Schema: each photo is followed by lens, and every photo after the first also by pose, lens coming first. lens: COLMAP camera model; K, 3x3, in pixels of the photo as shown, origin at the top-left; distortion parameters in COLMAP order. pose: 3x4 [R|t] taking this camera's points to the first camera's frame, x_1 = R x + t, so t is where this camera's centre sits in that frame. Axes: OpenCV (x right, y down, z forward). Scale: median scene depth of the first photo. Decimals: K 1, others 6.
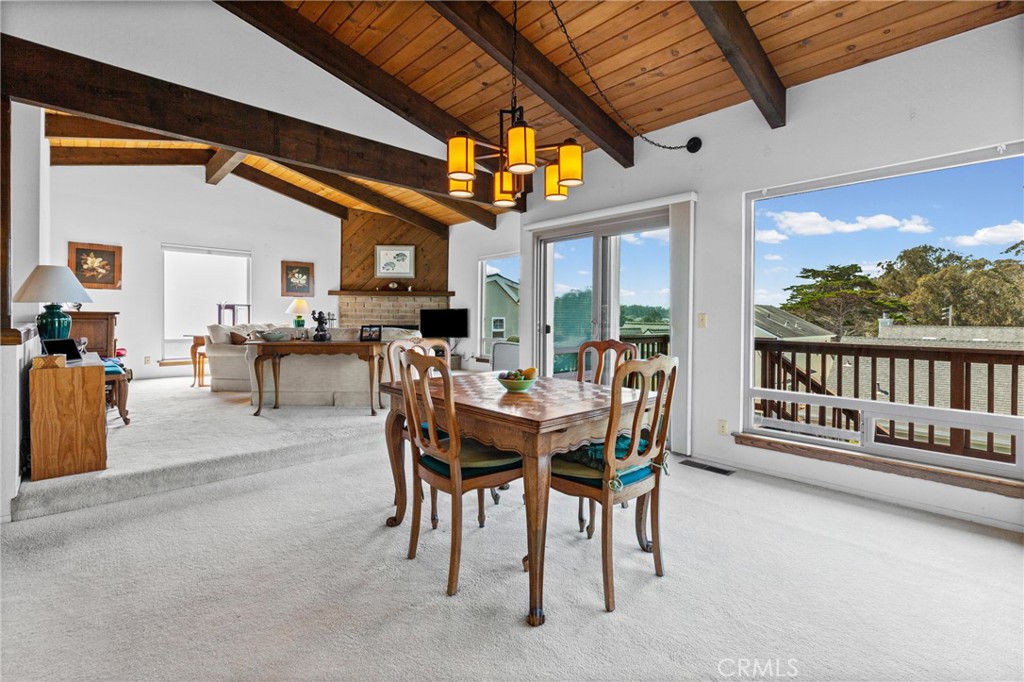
lens RADIAL K [[474.5, 0, 533.3], [0, 474.5, 321.2], [0, 0, 1]] dist [0.001737, -0.000226]
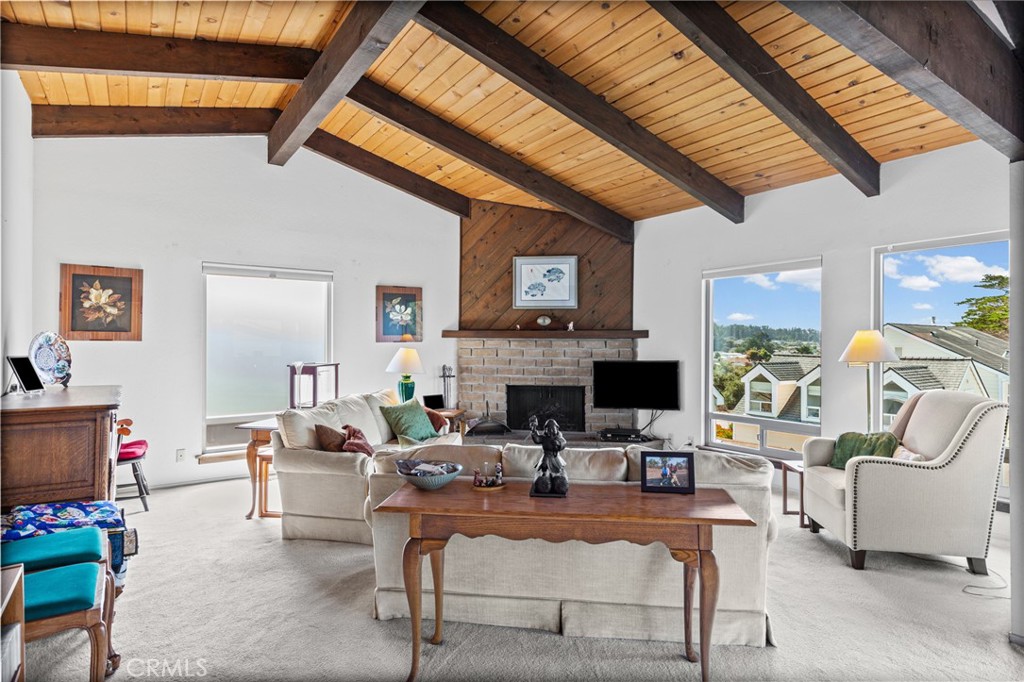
lens RADIAL K [[543.2, 0, 517.5], [0, 543.2, 335.6], [0, 0, 1]] dist [-0.001500, 0.001184]
pose [[0.988922, -0.006602, -0.148290, -0.228920], [0.004643, 0.999897, -0.013553, -0.048096], [0.148365, 0.012714, 0.988851, 0.304668]]
